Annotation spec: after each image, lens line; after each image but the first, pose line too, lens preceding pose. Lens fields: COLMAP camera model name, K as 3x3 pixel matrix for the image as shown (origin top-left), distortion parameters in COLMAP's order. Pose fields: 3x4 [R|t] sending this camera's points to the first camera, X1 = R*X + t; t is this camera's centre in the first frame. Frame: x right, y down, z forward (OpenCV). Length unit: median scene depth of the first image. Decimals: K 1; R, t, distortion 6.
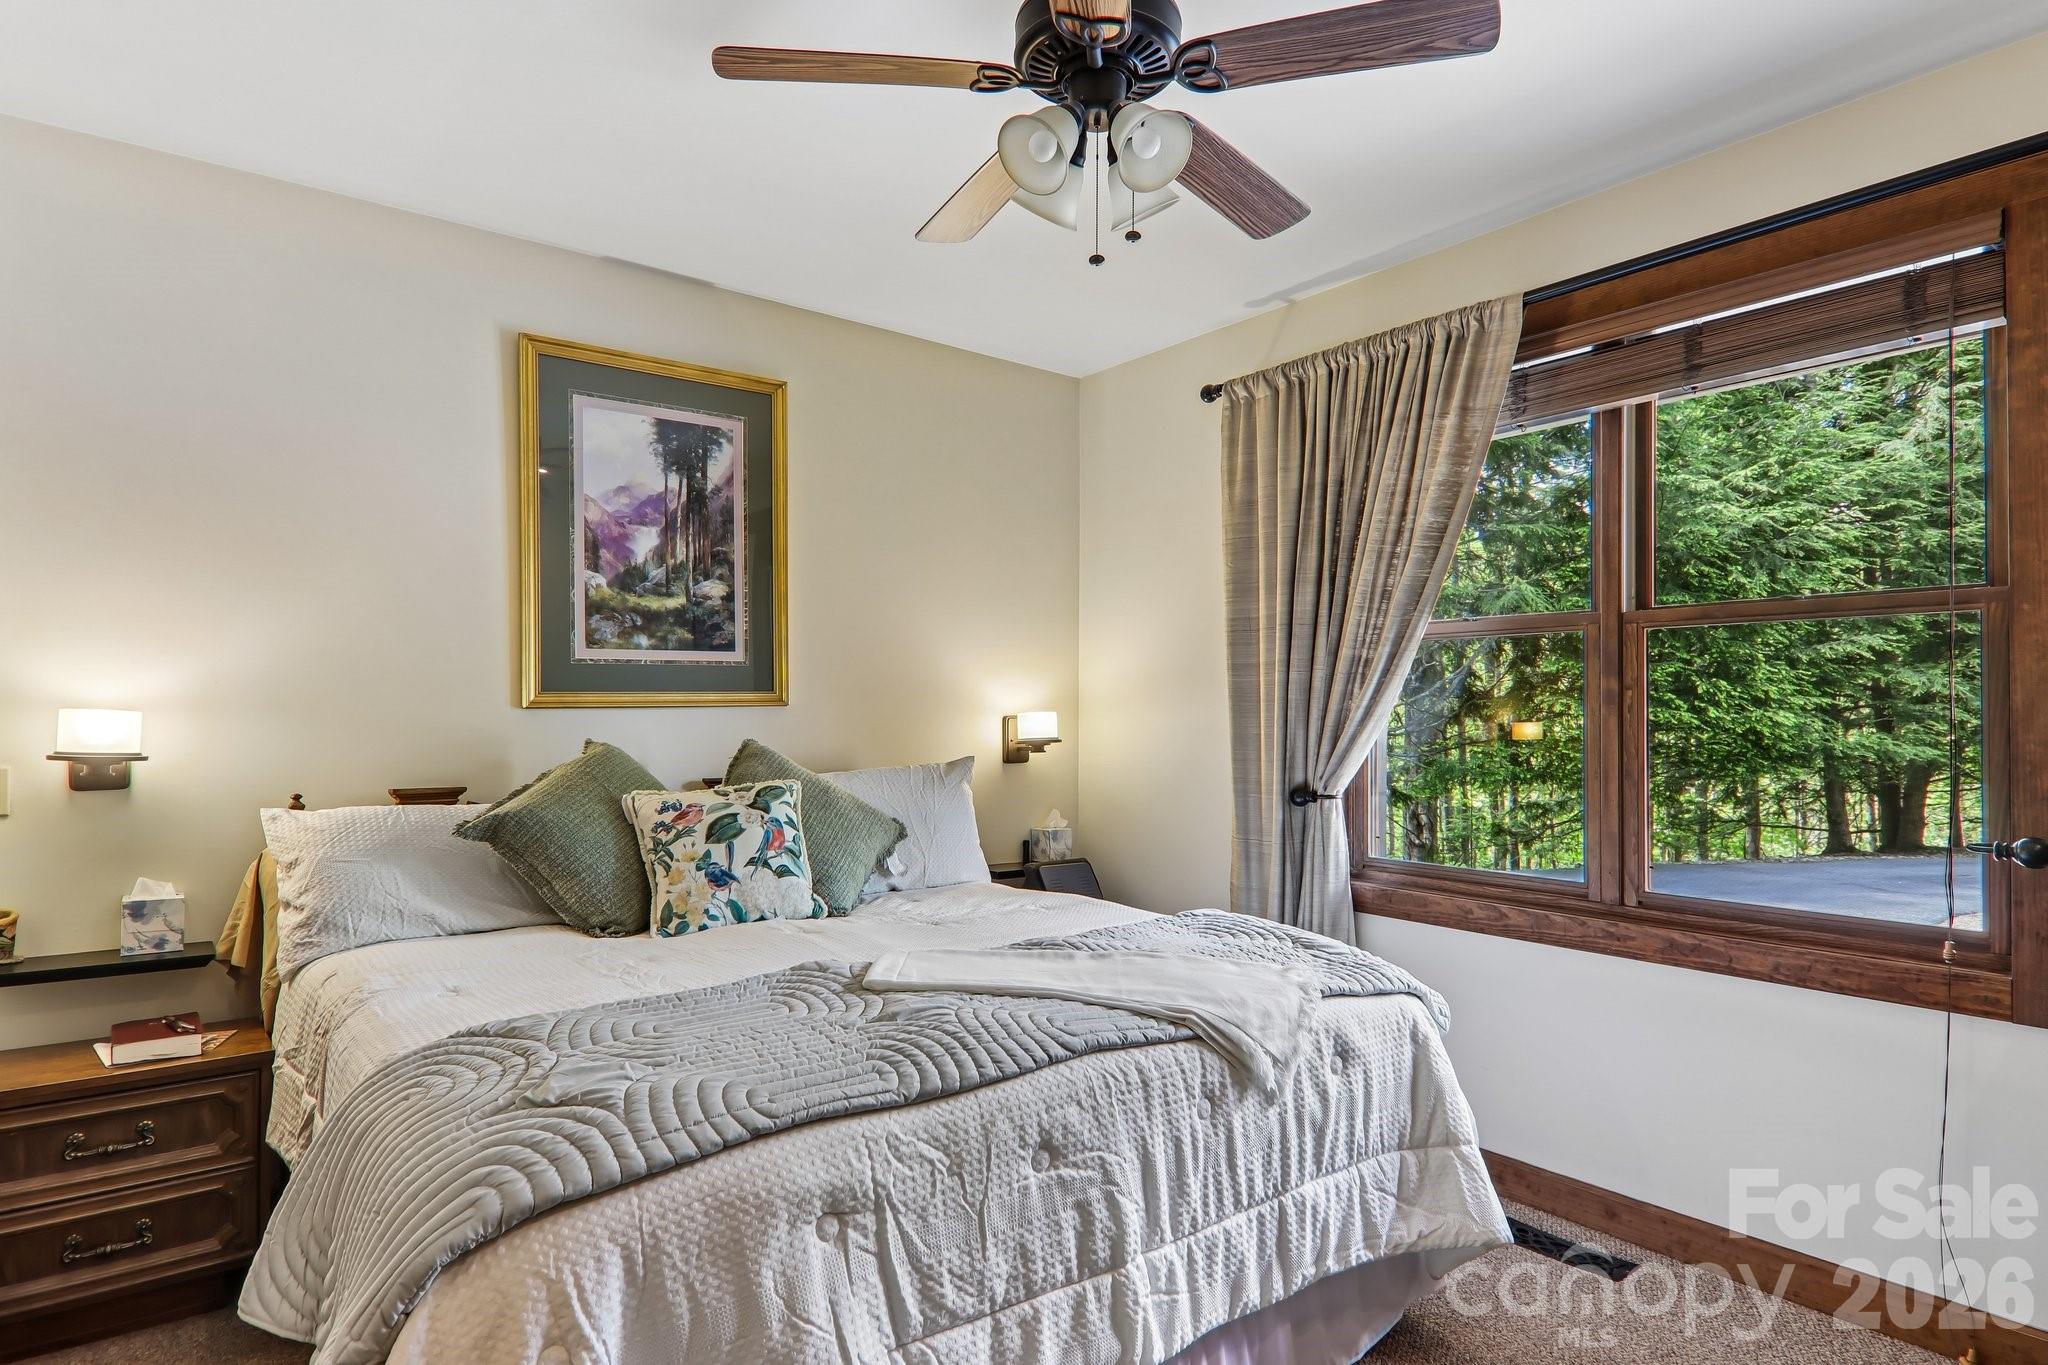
lens RADIAL K [[1127.9, 0, 1022.6], [0, 1127.9, 679.8], [0, 0, 1]] dist [0.016357, -0.010886]
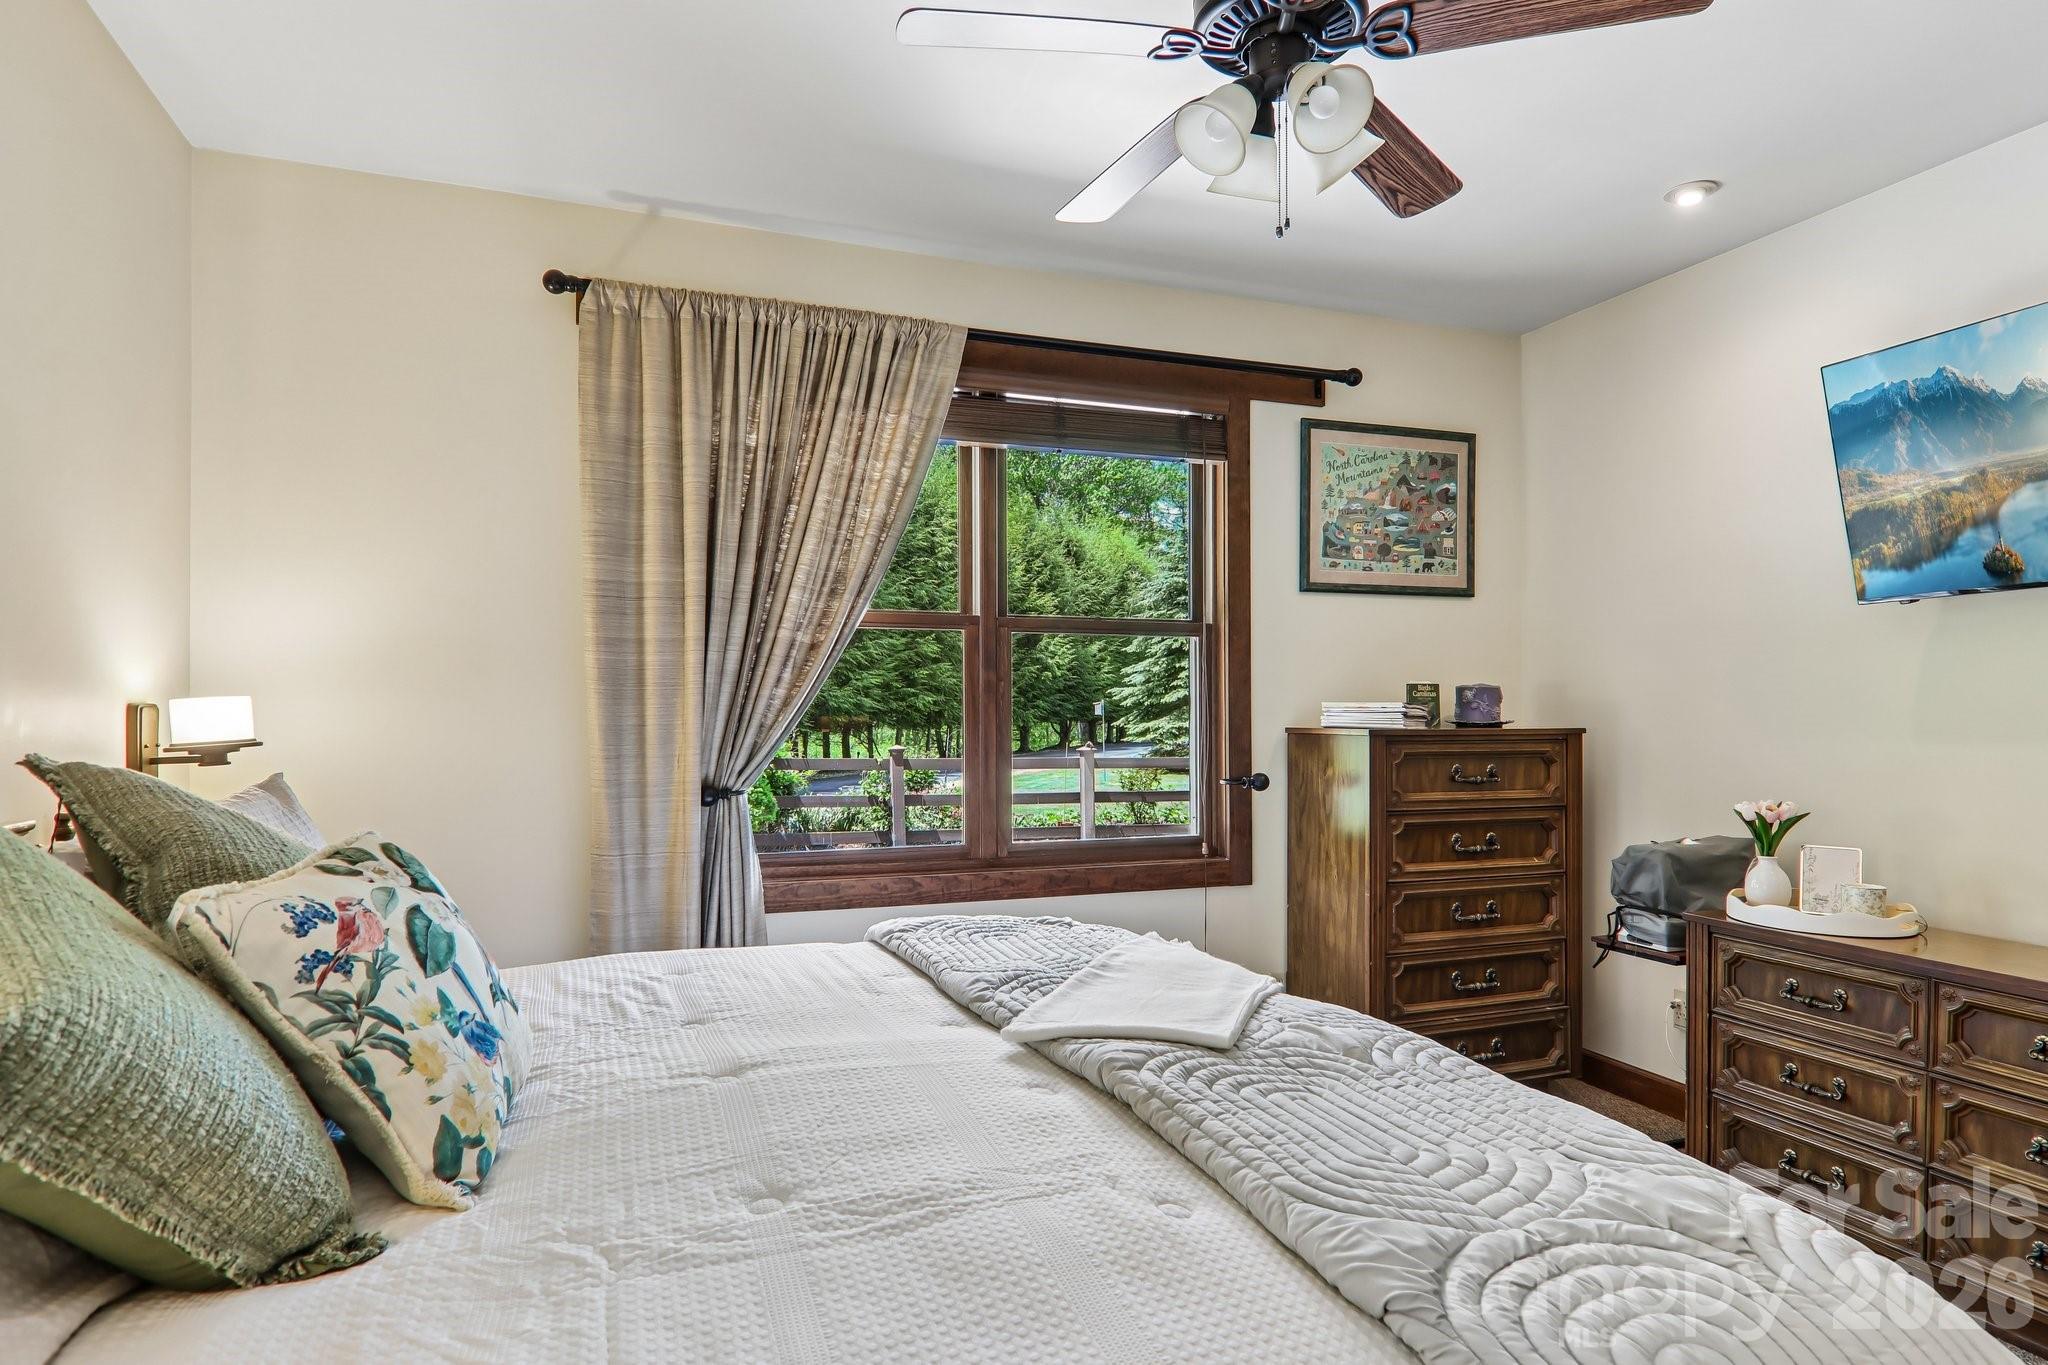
lens RADIAL K [[1127.9, 0, 1023.0], [0, 1127.9, 689.2], [0, 0, 1]] dist [0.016357, -0.010886]
pose [[0.298465, 0.013604, 0.954324, -0.560749], [-0.027319, 0.999610, -0.005705, 0.021572], [-0.954029, -0.024369, 0.298720, 0.552977]]
